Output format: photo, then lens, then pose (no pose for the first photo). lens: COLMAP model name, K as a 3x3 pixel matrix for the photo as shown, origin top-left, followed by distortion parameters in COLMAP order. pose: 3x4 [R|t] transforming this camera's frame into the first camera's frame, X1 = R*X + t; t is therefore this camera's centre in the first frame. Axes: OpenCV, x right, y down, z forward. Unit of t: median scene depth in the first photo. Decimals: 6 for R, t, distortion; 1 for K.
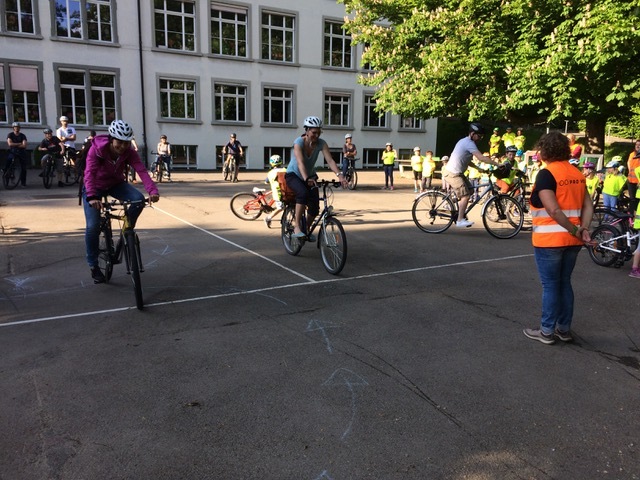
lens RADIAL K [[543.8, 0, 317.9], [0, 543.8, 237.4], [0, 0, 1]] dist [0.084459, -0.107095]
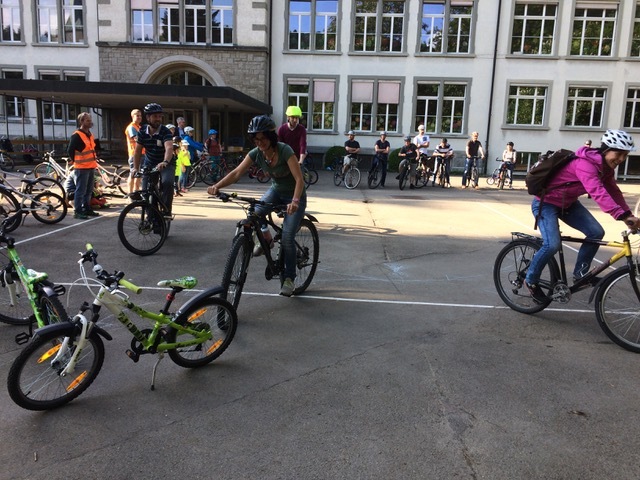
lens RADIAL K [[543.8, 0, 317.9], [0, 543.8, 237.4], [0, 0, 1]] dist [0.084459, -0.107095]
pose [[0.836022, 0.101914, -0.539148, -0.014954], [-0.108326, 0.993916, 0.019904, 0.002450], [0.537896, 0.041764, 0.841976, -0.014339]]
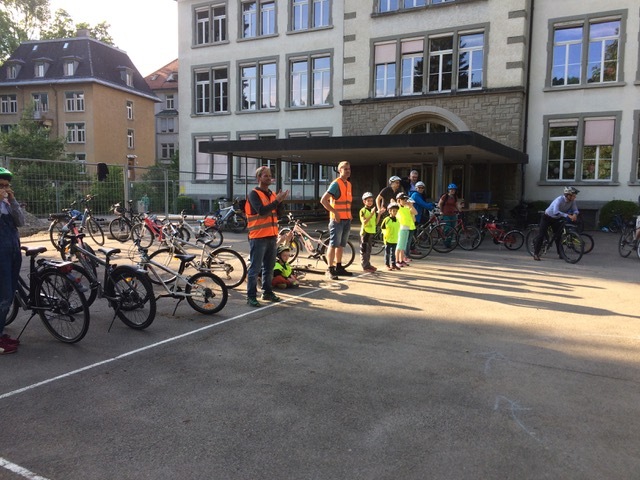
lens RADIAL K [[543.8, 0, 317.9], [0, 543.8, 237.4], [0, 0, 1]] dist [0.084459, -0.107095]
pose [[0.519642, 0.059814, -0.852288, -0.099848], [-0.147864, 0.988790, -0.020759, -0.018763], [0.841492, 0.136809, 0.522661, 0.091344]]
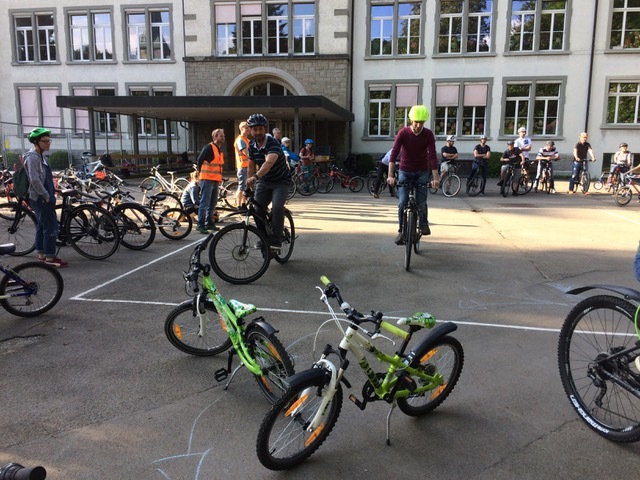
lens RADIAL K [[543.8, 0, 317.9], [0, 543.8, 237.4], [0, 0, 1]] dist [0.084459, -0.107095]
pose [[0.769644, 0.089501, -0.632170, -0.058522], [-0.099308, 0.994857, 0.019945, 0.002159], [0.630703, 0.047430, 0.774573, -0.022571]]
